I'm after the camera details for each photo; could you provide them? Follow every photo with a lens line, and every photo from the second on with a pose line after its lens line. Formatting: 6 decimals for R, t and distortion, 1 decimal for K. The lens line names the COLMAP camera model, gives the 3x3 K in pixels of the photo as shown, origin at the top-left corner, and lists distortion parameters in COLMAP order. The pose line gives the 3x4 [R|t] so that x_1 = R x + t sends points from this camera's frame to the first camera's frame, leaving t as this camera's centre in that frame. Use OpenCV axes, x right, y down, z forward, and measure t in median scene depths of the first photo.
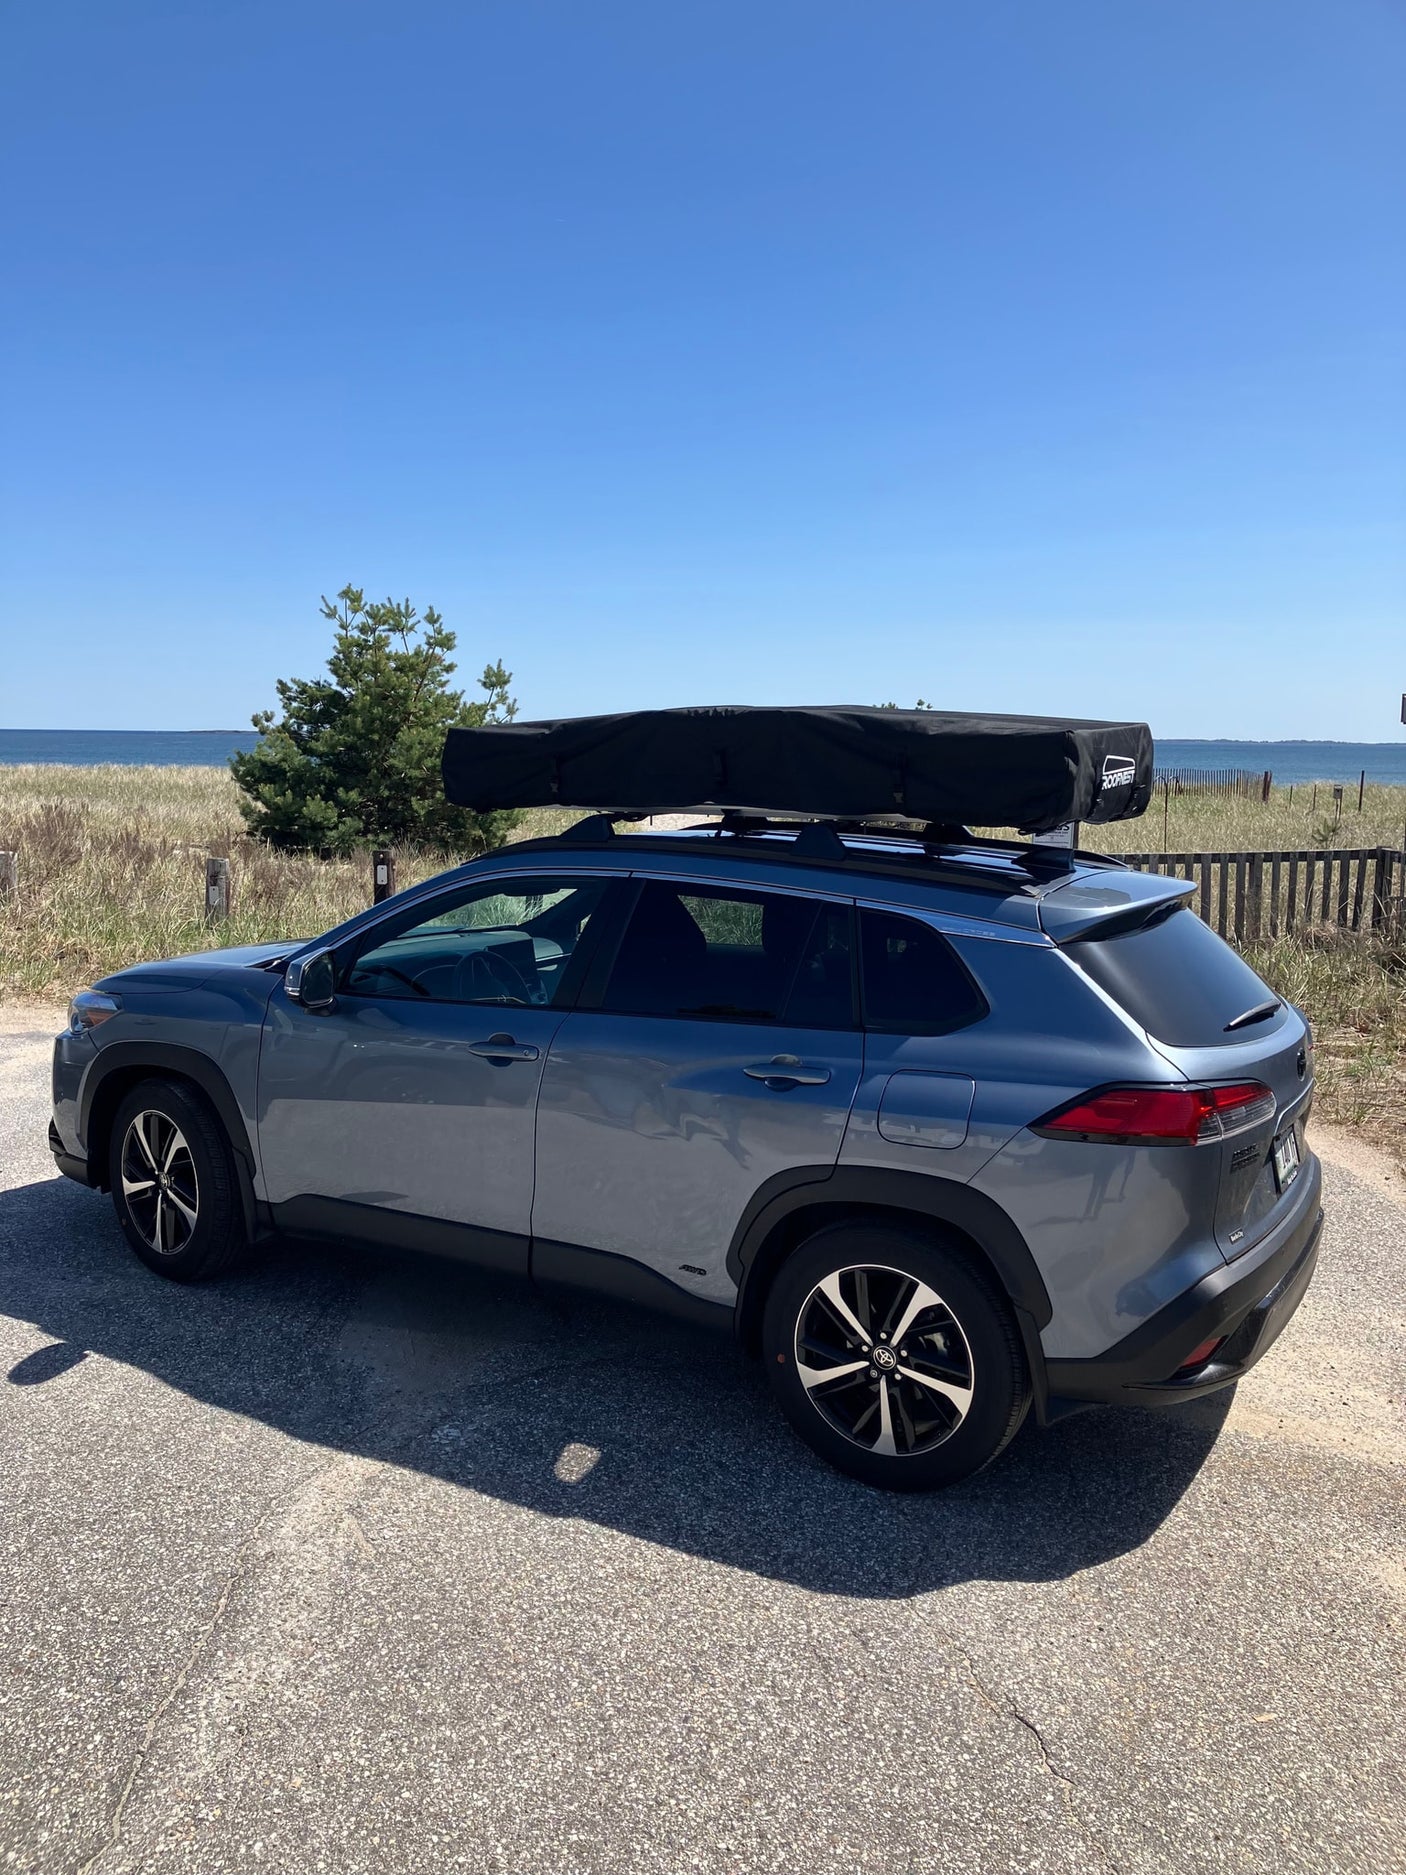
lens RADIAL K [[1476.4, 0, 736.5], [0, 1476.4, 983.5], [0, 0, 1]] dist [0.006494, 0.001874]
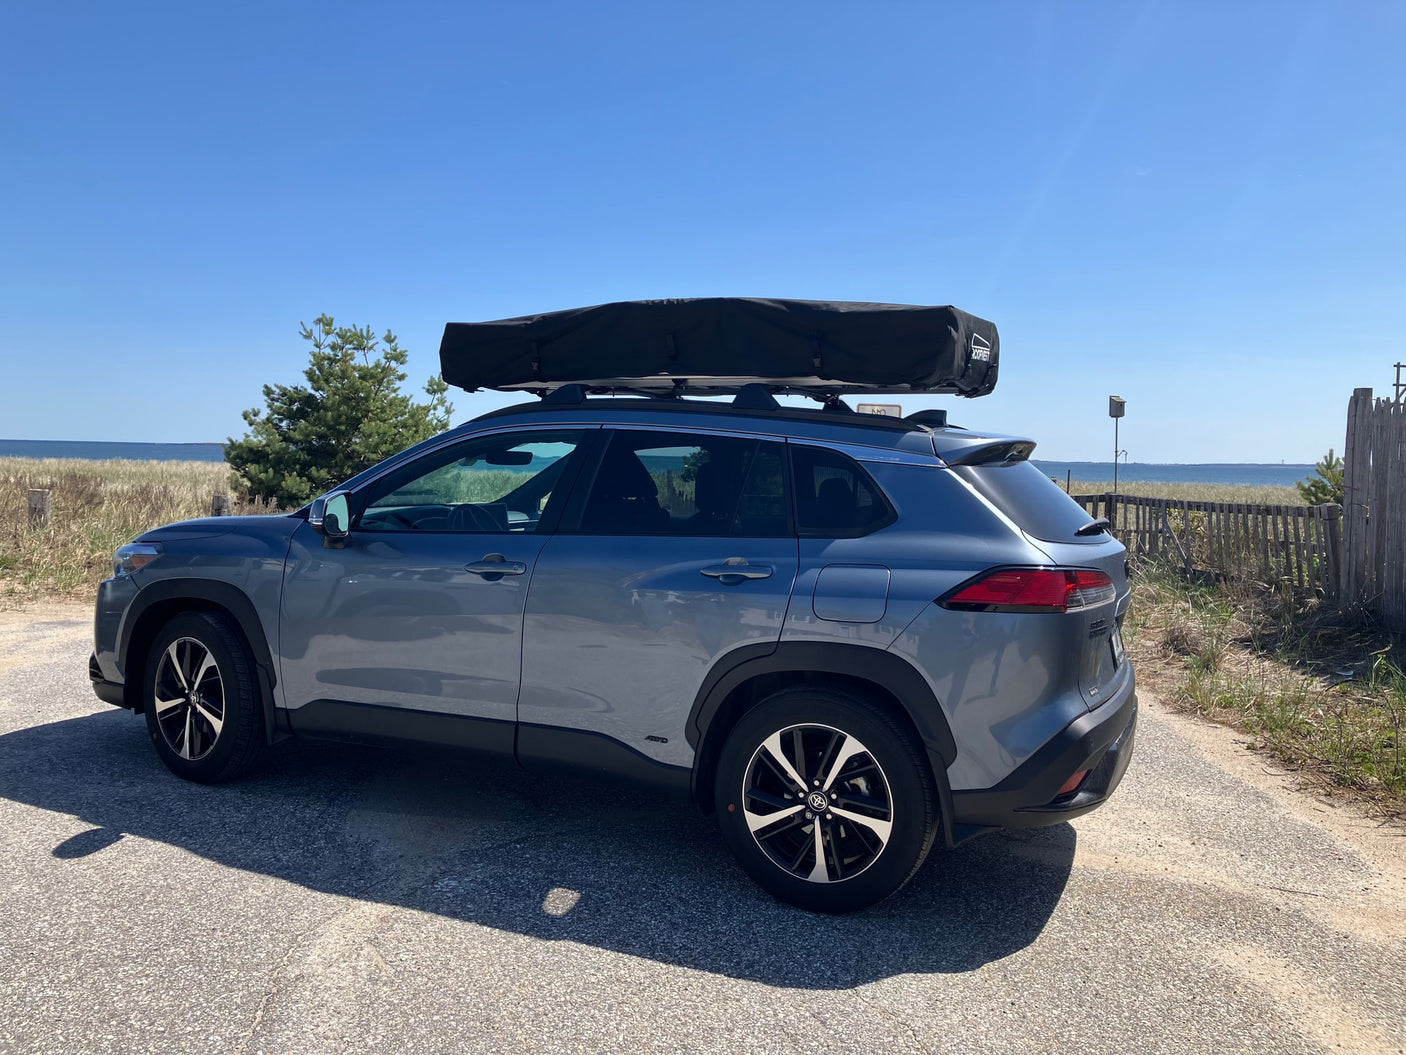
lens RADIAL K [[1107.1, 0, 730.7], [0, 1107.1, 533.8], [0, 0, 1]] dist [0.006494, 0.001874]
pose [[0.994093, 0.002480, 0.108501, -0.069936], [0.007655, 0.995647, -0.092891, 0.113968], [-0.108259, 0.093173, 0.989747, 0.074940]]
